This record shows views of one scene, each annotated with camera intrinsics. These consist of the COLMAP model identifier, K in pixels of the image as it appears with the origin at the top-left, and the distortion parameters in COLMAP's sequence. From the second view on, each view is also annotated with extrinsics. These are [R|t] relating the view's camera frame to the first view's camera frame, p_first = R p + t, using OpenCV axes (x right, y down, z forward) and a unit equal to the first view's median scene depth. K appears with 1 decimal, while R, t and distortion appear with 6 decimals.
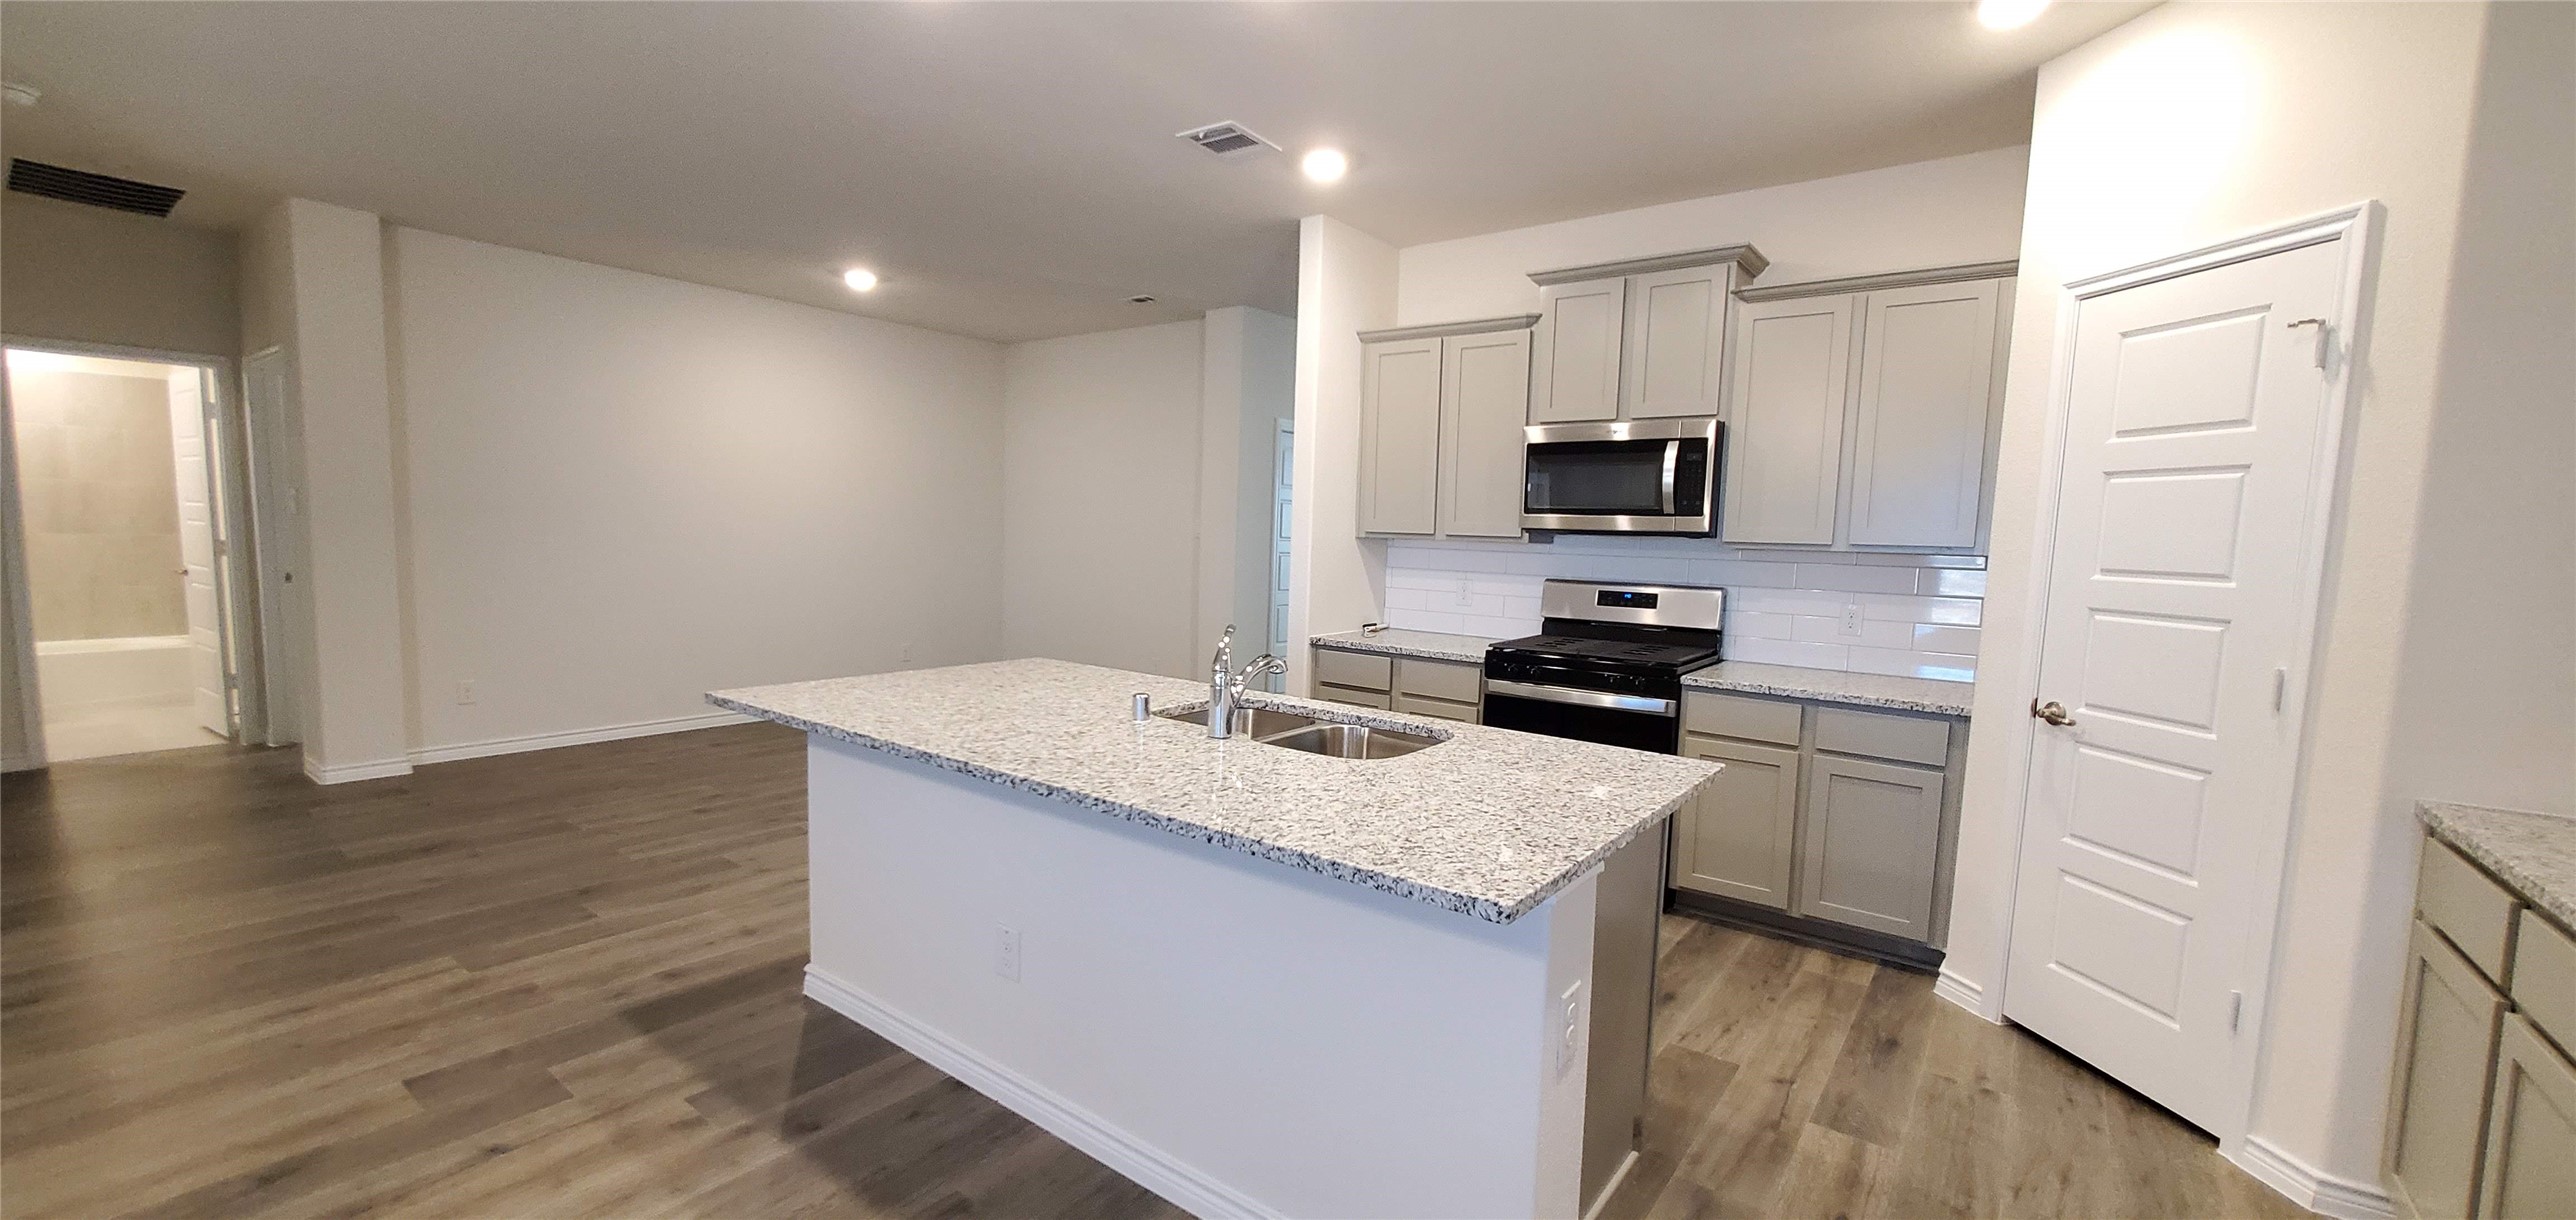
lens RADIAL K [[1024.7, 0, 1258.1], [0, 1024.7, 618.7], [0, 0, 1]] dist [0.003281, -0.002027]
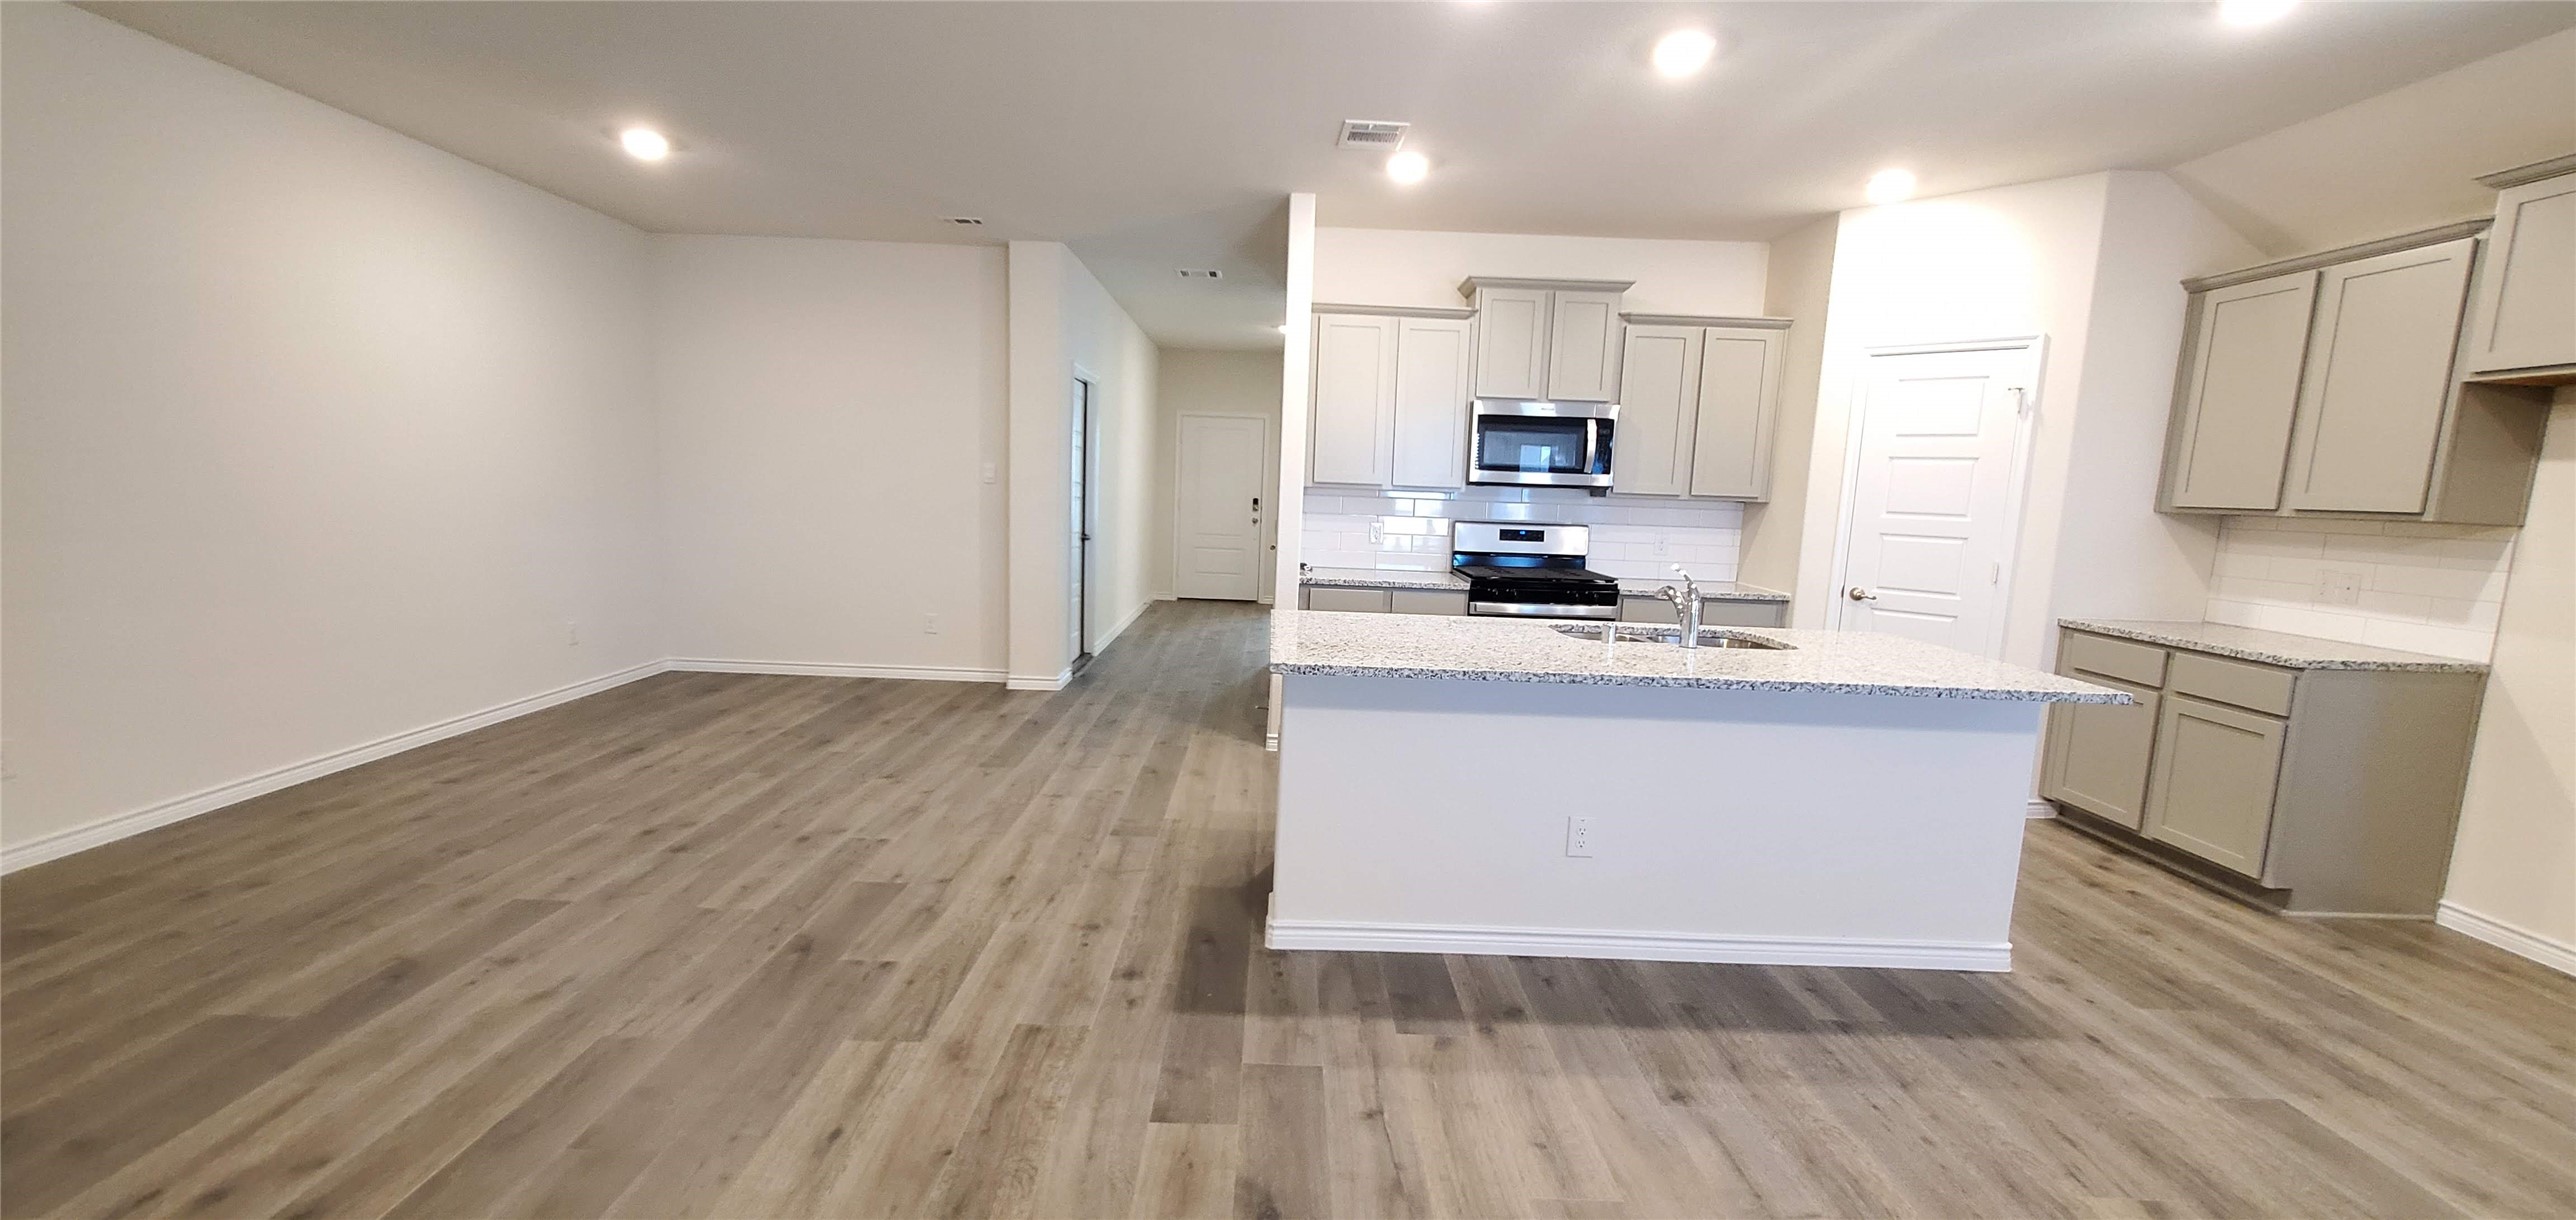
lens RADIAL K [[1024.7, 0, 1274.8], [0, 1024.7, 630.3], [0, 0, 1]] dist [0.003281, -0.002027]
pose [[0.789145, -0.087261, 0.607977, -0.821613], [0.040304, 0.995080, 0.090507, -0.033599], [-0.612883, -0.046919, 0.788779, 0.164845]]
